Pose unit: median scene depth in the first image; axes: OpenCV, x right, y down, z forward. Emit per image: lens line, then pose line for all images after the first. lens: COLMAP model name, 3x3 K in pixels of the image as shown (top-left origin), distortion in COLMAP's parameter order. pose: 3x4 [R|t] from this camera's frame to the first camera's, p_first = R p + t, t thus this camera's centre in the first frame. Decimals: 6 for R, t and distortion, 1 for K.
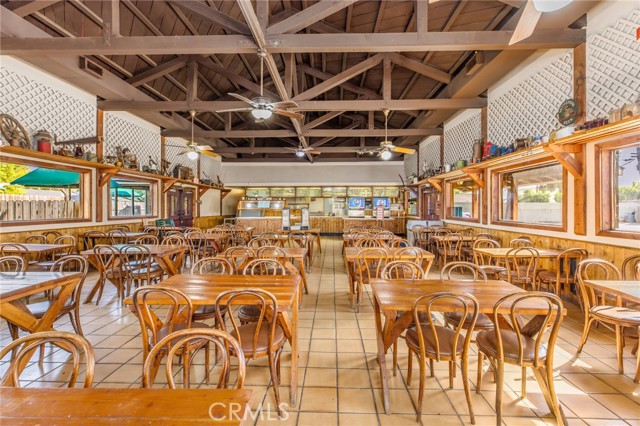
lens RADIAL K [[290.0, 0, 320.5], [0, 290.0, 210.7], [0, 0, 1]] dist [-0.002272, -0.000283]
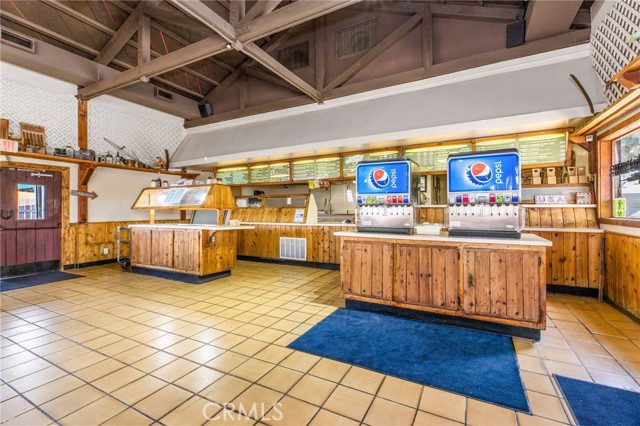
lens RADIAL K [[290.0, 0, 318.2], [0, 290.0, 207.8], [0, 0, 1]] dist [-0.002272, -0.000283]
pose [[0.896684, -0.009904, -0.442561, 0.166133], [0.004045, 0.999891, -0.014180, 0.002697], [0.442653, 0.010925, 0.896626, 0.608755]]
